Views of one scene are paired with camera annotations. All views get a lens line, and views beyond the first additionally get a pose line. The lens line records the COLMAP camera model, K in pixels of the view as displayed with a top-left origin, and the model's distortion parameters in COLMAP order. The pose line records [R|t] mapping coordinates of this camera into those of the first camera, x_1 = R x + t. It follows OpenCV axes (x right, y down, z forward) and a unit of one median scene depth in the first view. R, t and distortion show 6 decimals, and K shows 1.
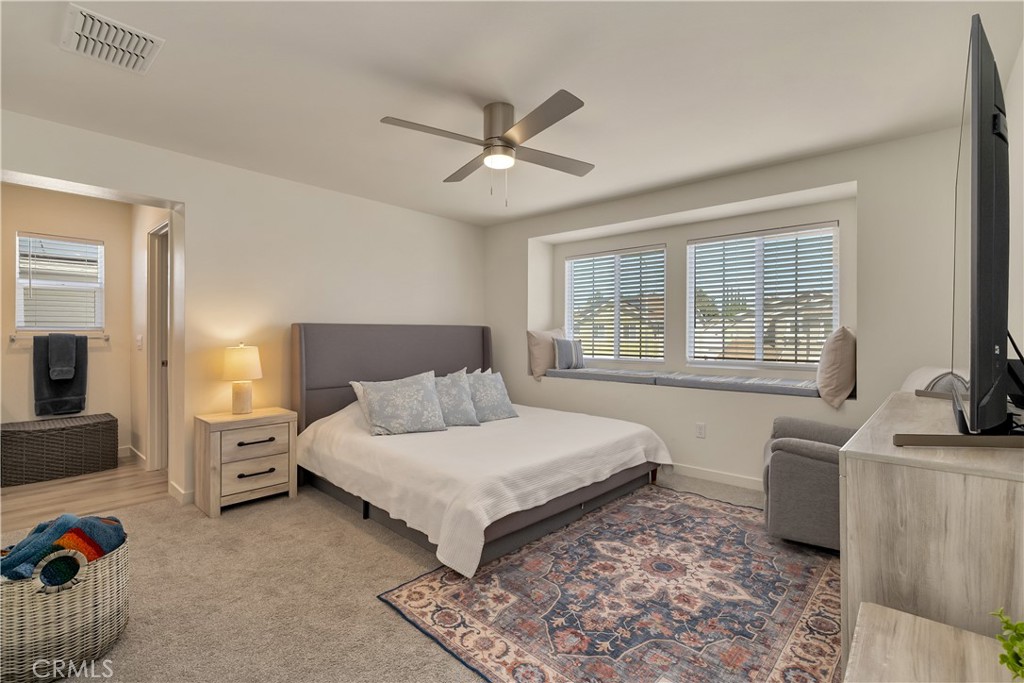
lens RADIAL K [[451.6, 0, 512.0], [0, 451.6, 341.5], [0, 0, 1]] dist [-0.001408, 0.000215]
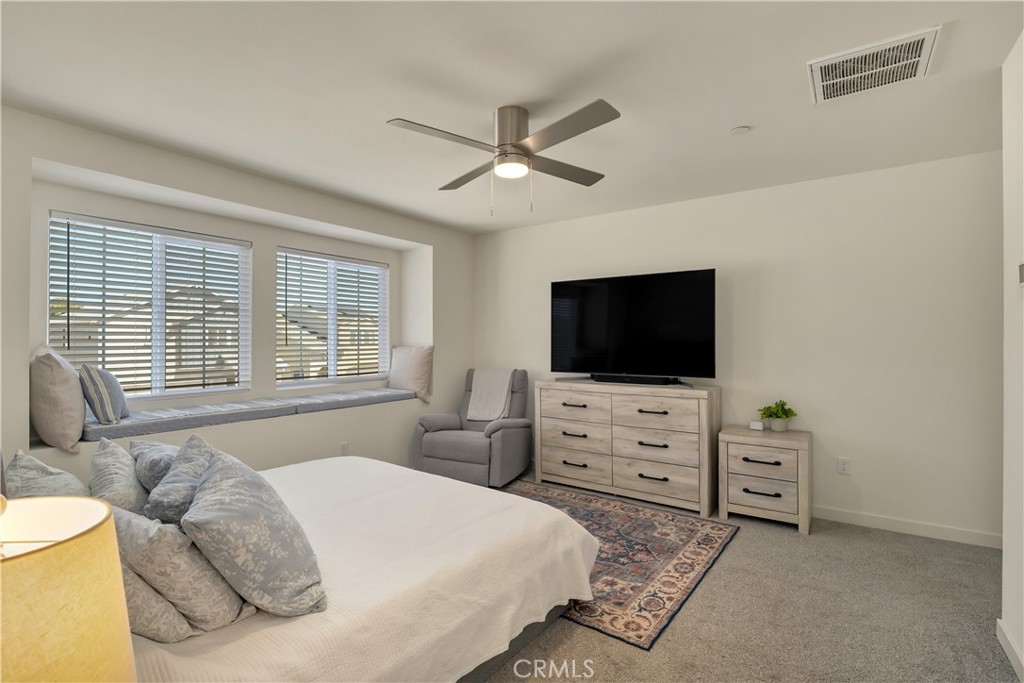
lens RADIAL K [[480.6, 0, 512.0], [0, 480.6, 341.5], [0, 0, 1]] dist [-0.002189, -0.000153]
pose [[-0.104754, -0.000091, 0.994498, -0.828758], [0.021373, 0.999769, 0.002343, -0.044497], [-0.994268, 0.021501, -0.104728, 0.915690]]
